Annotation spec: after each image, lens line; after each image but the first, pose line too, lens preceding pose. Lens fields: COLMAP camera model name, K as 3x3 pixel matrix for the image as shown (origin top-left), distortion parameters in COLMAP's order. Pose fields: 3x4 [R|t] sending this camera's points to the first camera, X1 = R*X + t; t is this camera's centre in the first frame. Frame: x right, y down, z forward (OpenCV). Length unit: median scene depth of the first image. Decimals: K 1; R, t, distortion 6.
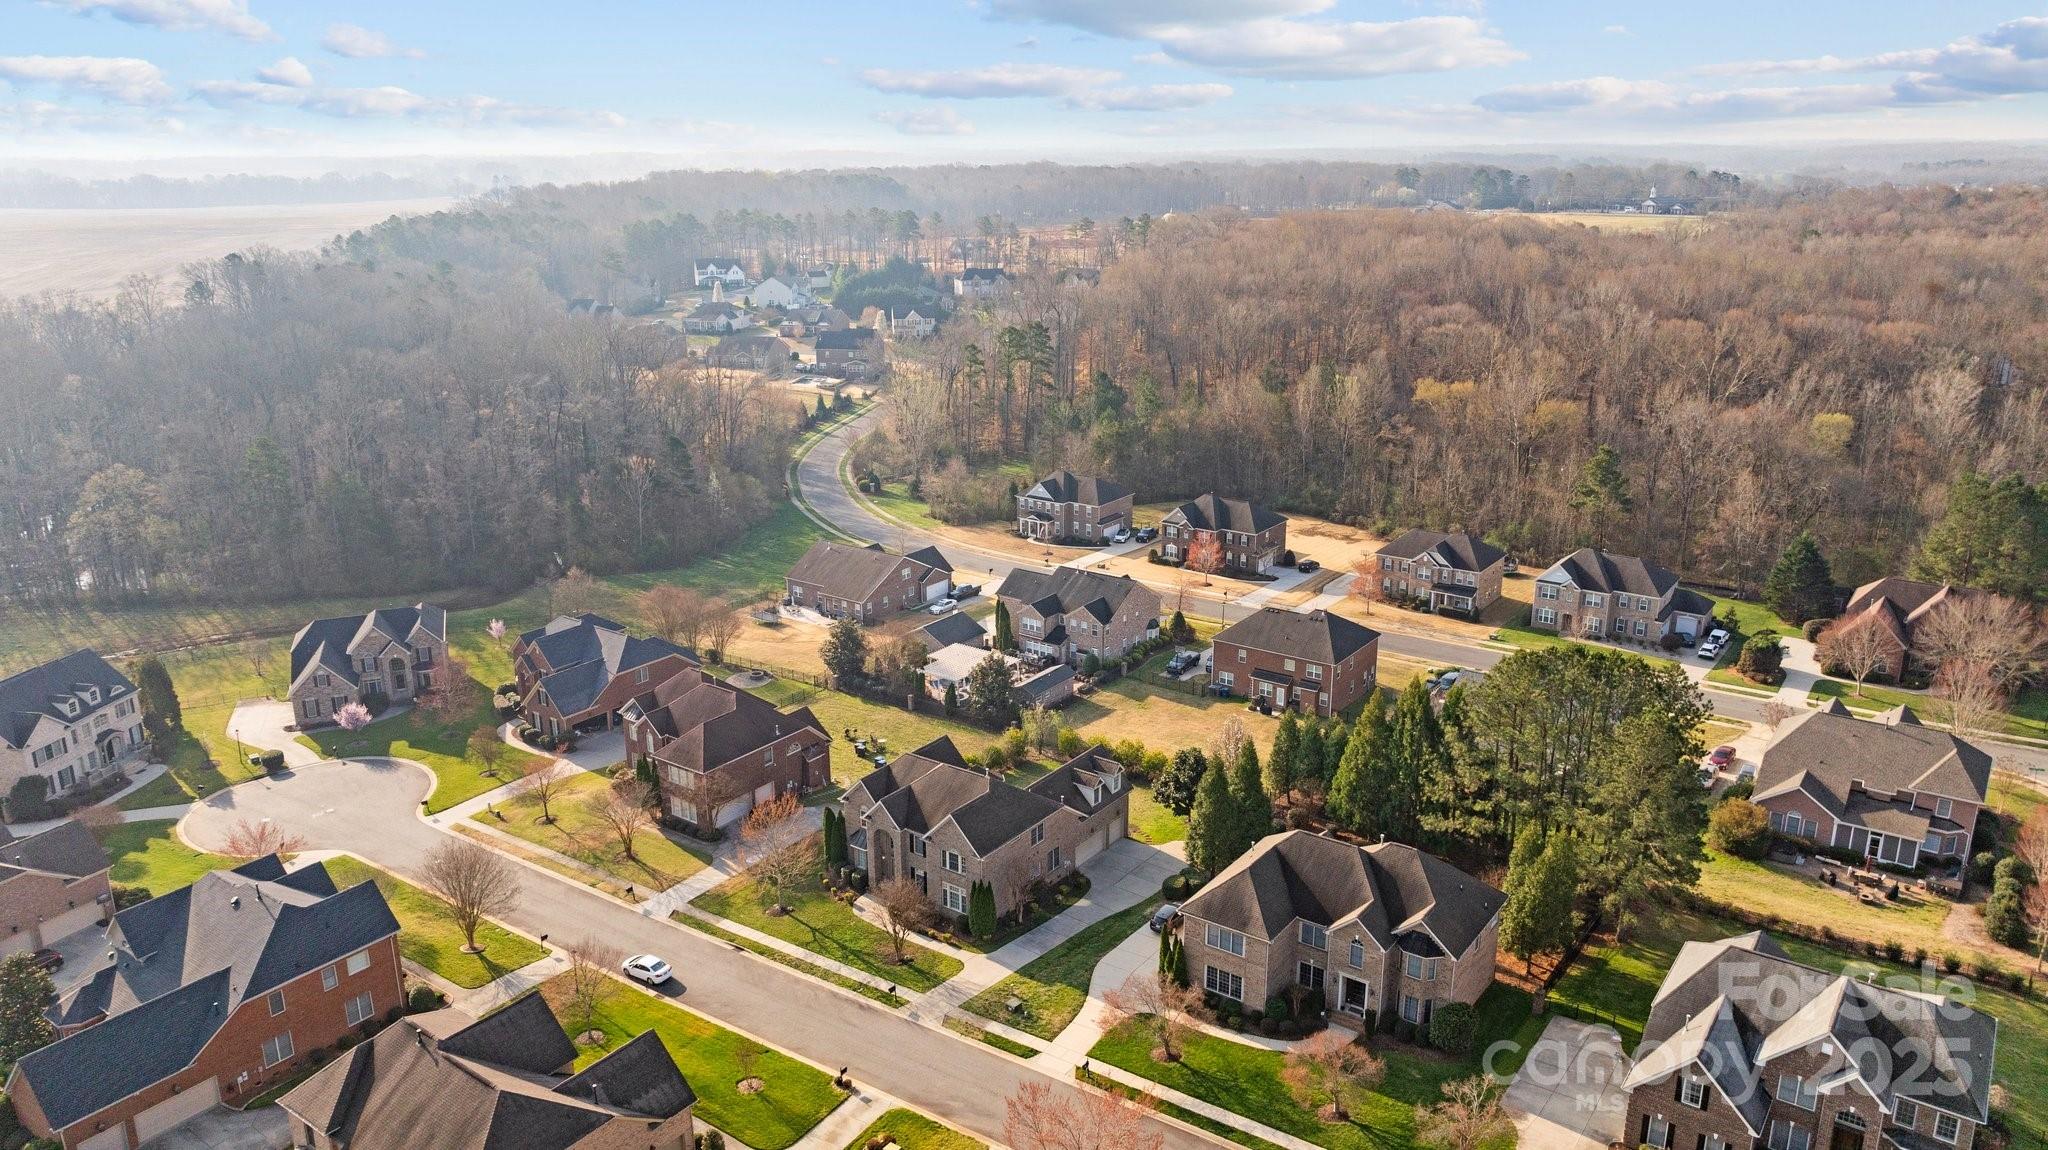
lens RADIAL K [[1433.2, 0, 1024.0], [0, 1433.2, 575.0], [0, 0, 1]] dist [-0.005757, 0.029990]
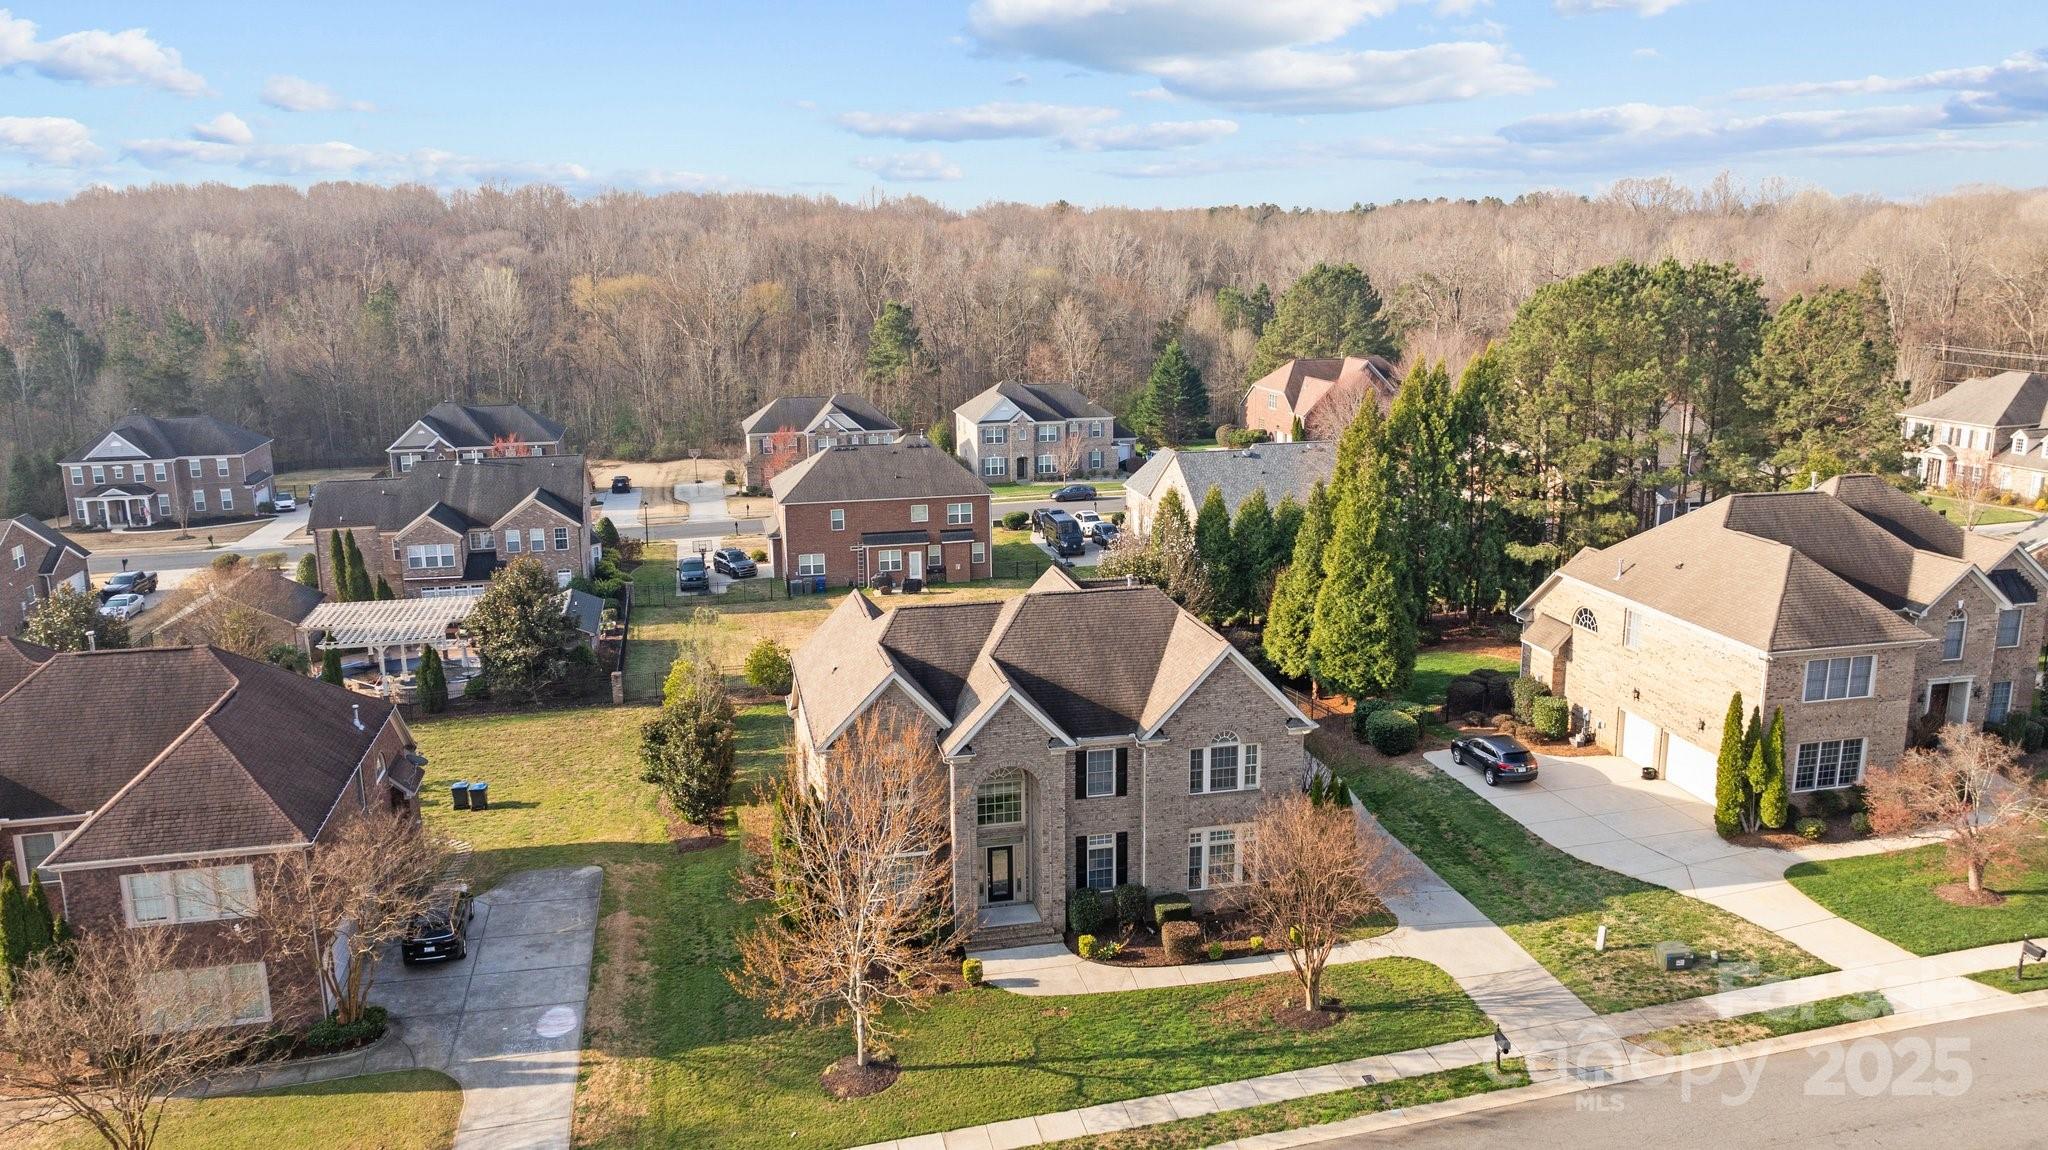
lens RADIAL K [[1482.8, 0, 1024.0], [0, 1482.8, 575.0], [0, 0, 1]] dist [-0.038259, 0.038608]
pose [[0.660507, -0.163950, 0.732701, -0.386123], [0.218418, 0.975620, 0.021409, 0.119532], [-0.718348, 0.145895, 0.680214, 0.719106]]
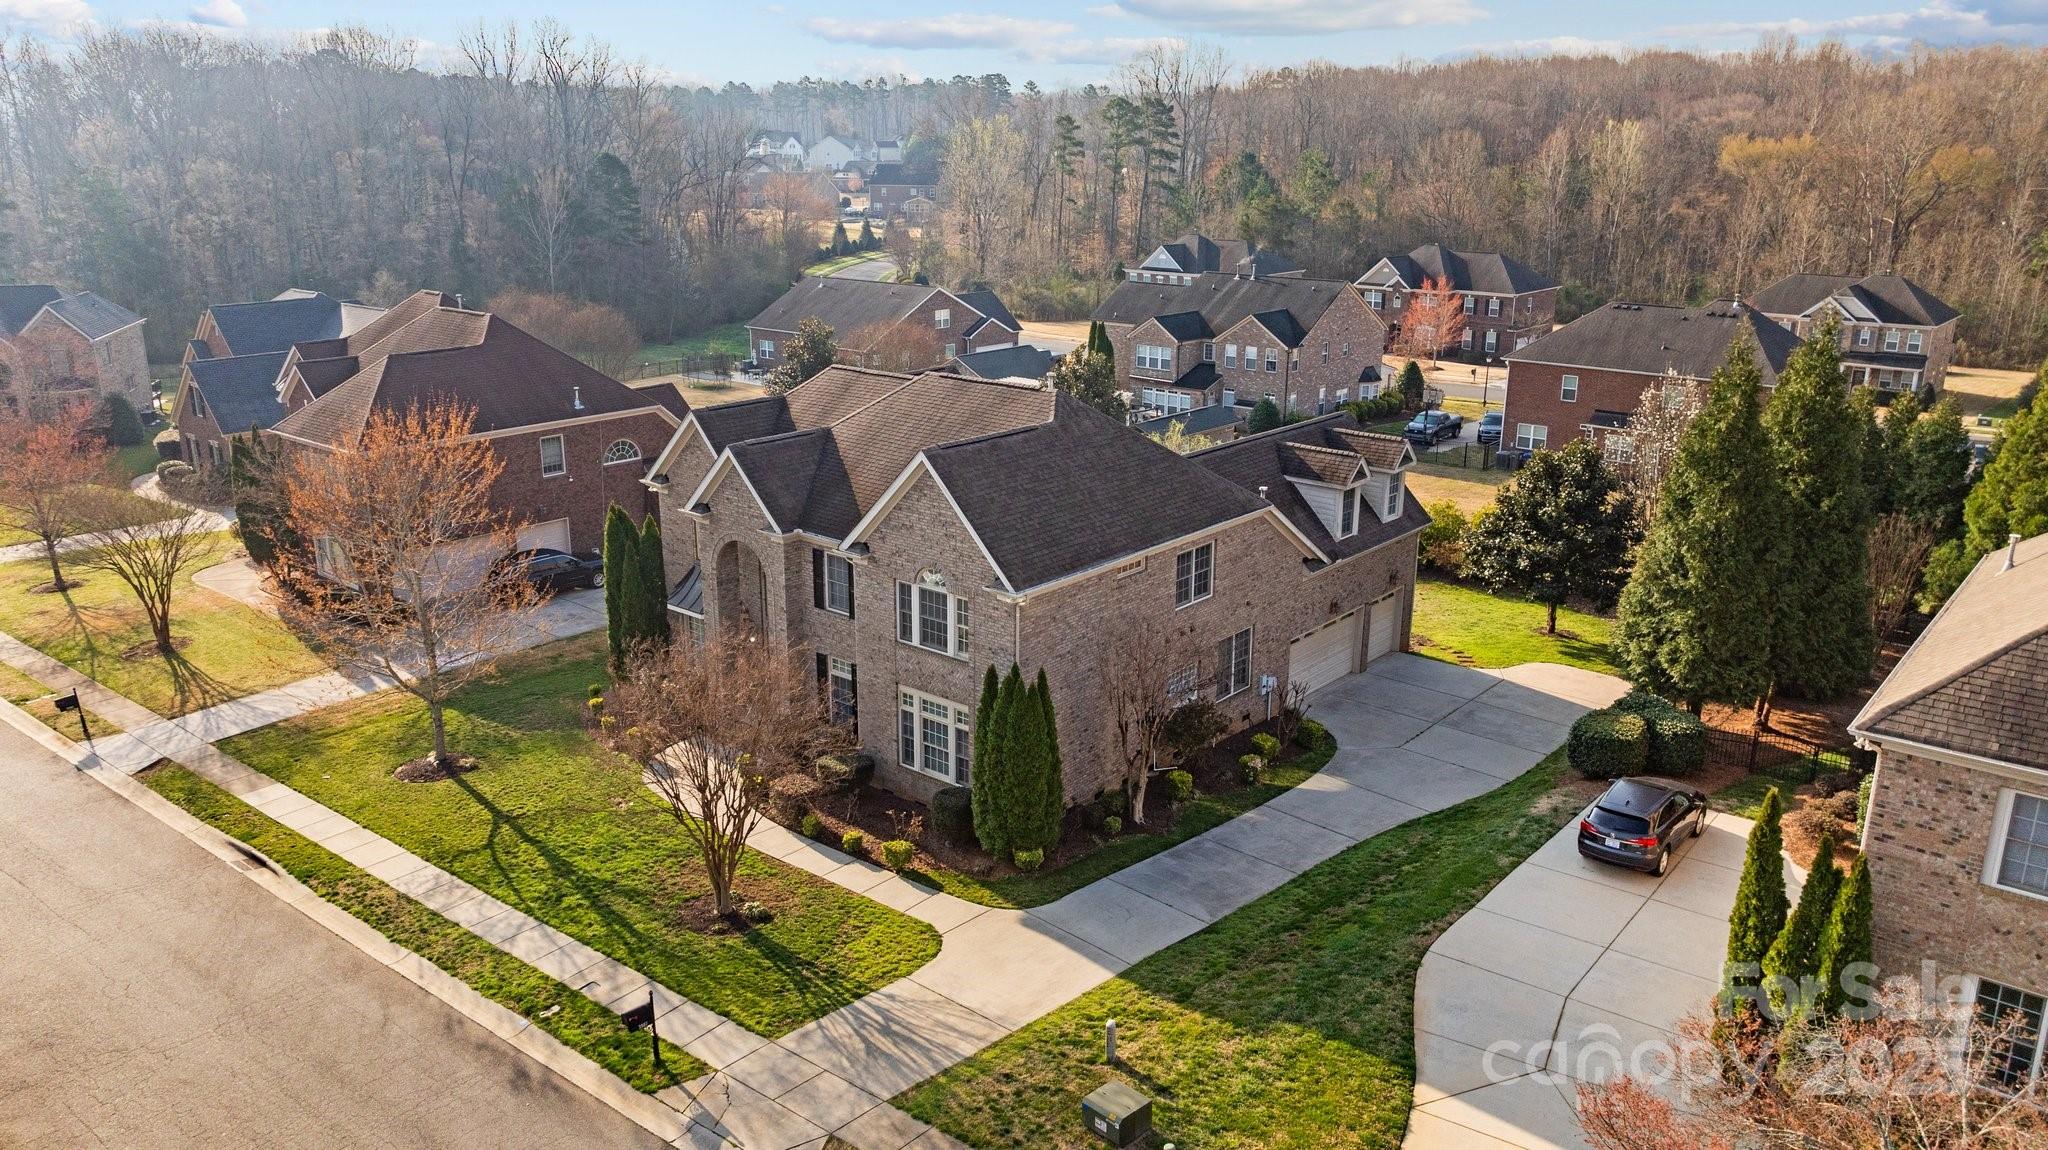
lens RADIAL K [[1482.8, 0, 1024.0], [0, 1482.8, 575.0], [0, 0, 1]] dist [-0.038259, 0.038608]
pose [[0.997498, 0.030292, -0.063878, -0.008359], [-0.030512, 0.999531, -0.002459, 0.185563], [0.063773, 0.004402, 0.997955, 0.658370]]
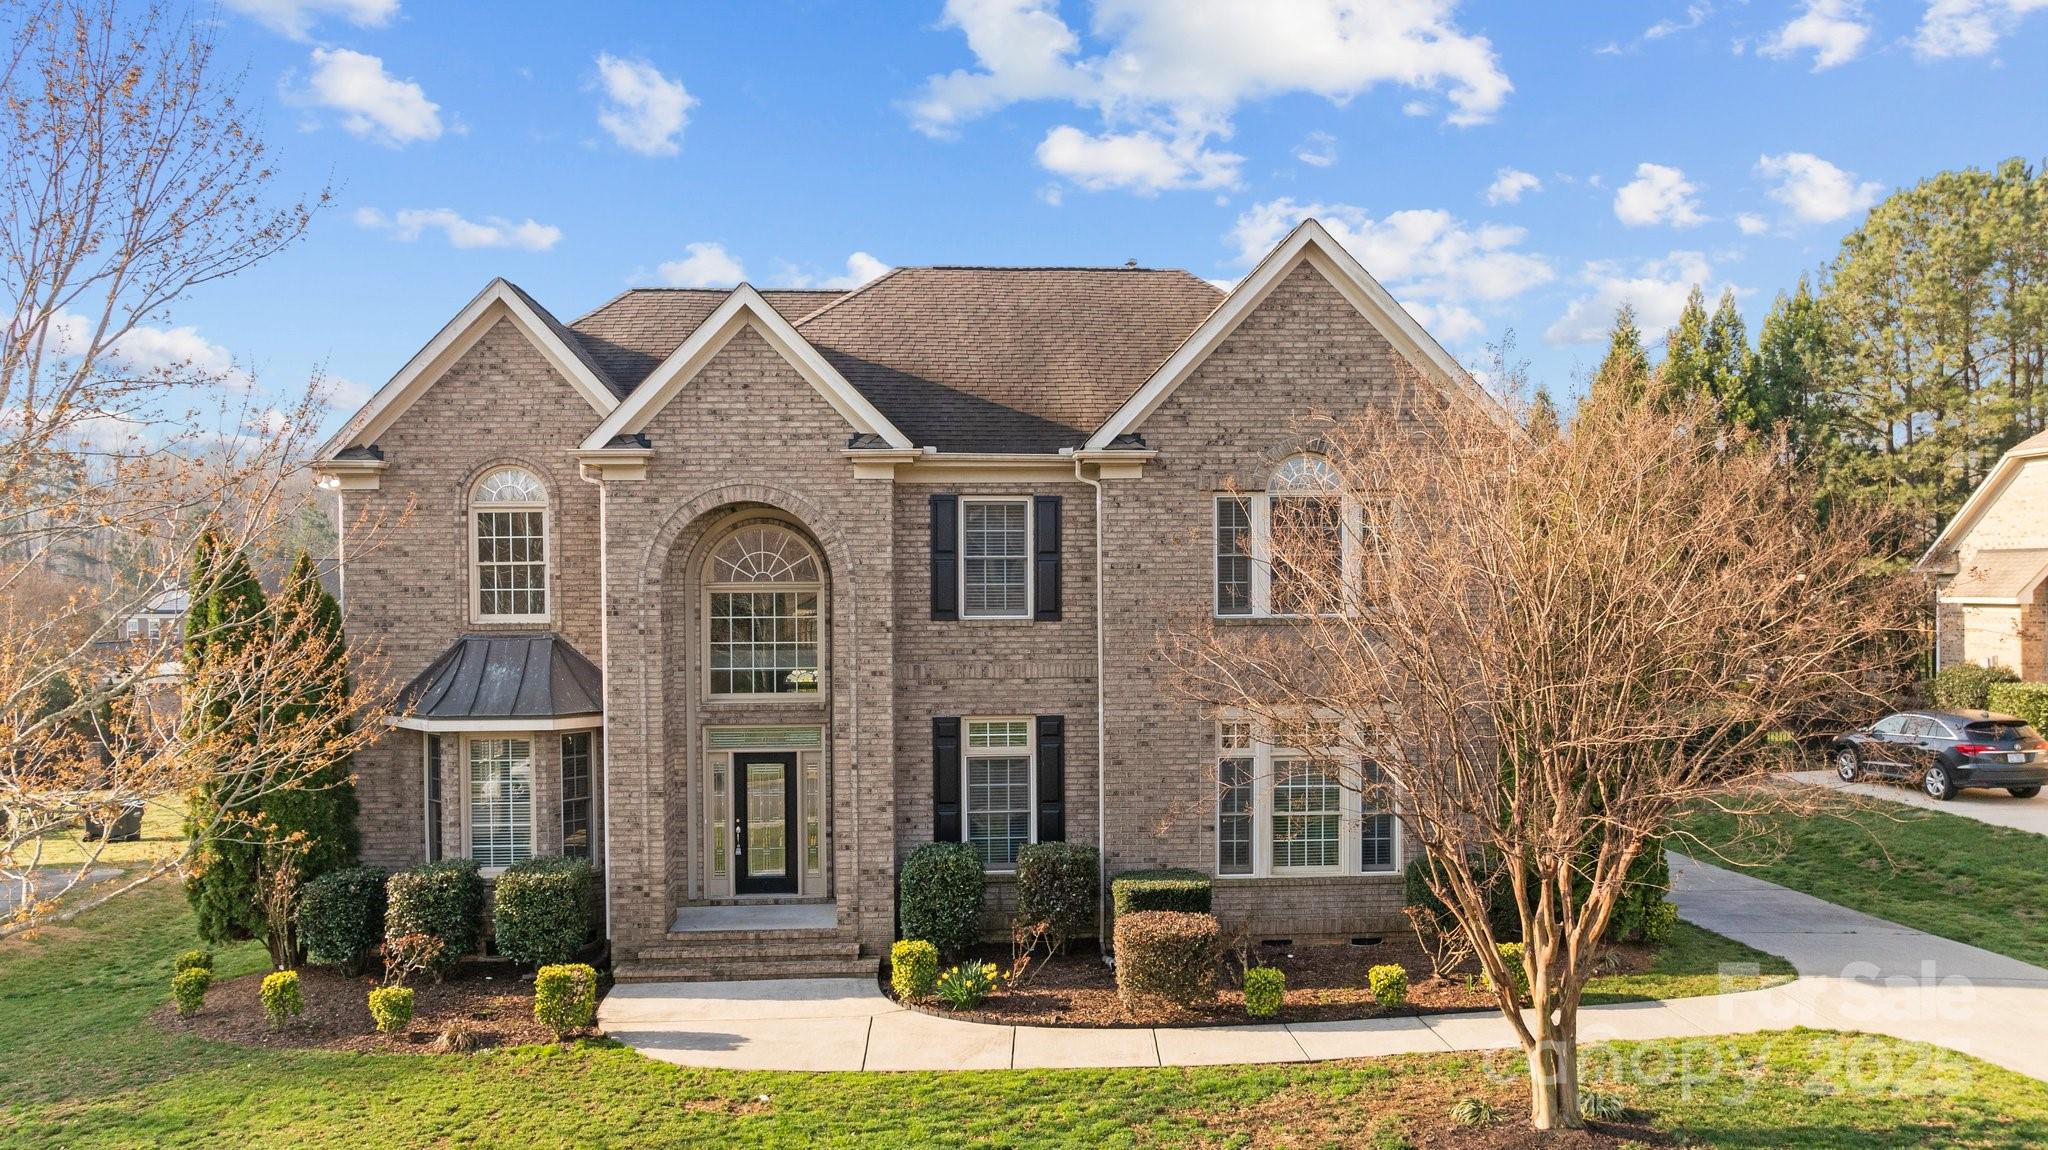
lens RADIAL K [[1482.8, 0, 1024.0], [0, 1482.8, 575.0], [0, 0, 1]] dist [-0.038259, 0.038608]
pose [[0.764850, -0.002952, 0.644202, -0.180885], [0.184955, 0.958896, -0.215200, 0.227433], [-0.617087, 0.283744, 0.733957, 0.870356]]
